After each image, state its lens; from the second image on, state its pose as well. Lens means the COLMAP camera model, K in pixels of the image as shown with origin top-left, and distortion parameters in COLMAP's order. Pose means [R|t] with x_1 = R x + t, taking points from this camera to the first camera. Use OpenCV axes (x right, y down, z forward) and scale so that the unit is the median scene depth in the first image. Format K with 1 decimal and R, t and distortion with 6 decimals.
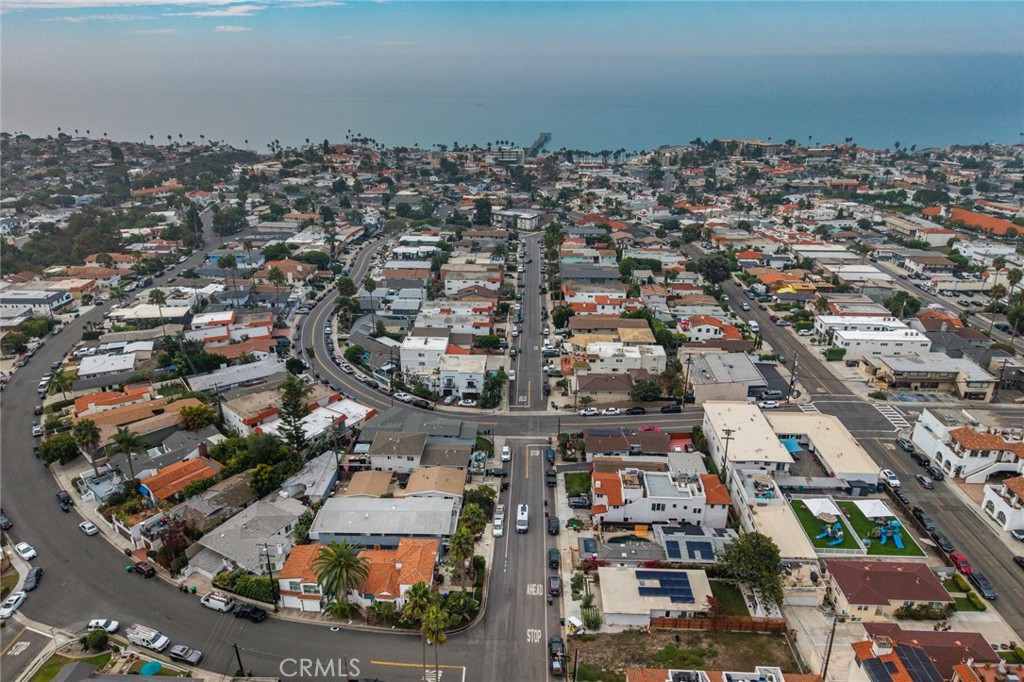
lens RADIAL K [[693.9, 0, 512.0], [0, 693.9, 341.0], [0, 0, 1]] dist [0.021262, -0.028957]
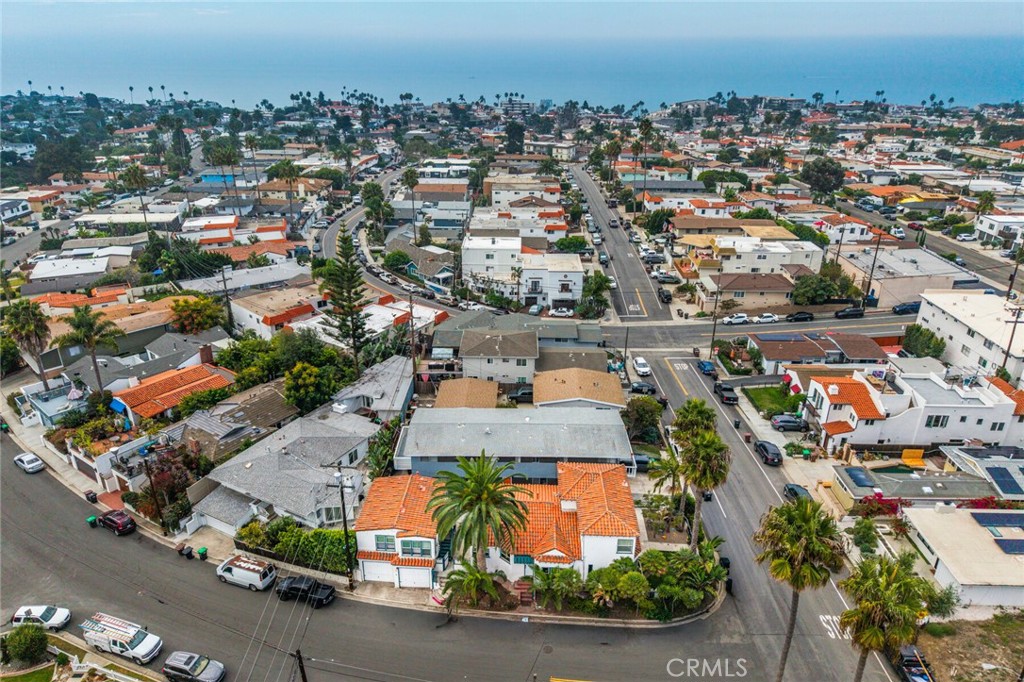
lens RADIAL K [[693.9, 0, 512.0], [0, 693.9, 341.0], [0, 0, 1]] dist [0.021262, -0.028957]
pose [[0.999818, -0.003858, 0.018665, -0.135446], [0.003501, 0.999812, 0.019074, 0.109731], [-0.018735, -0.019005, 0.999644, 0.270163]]
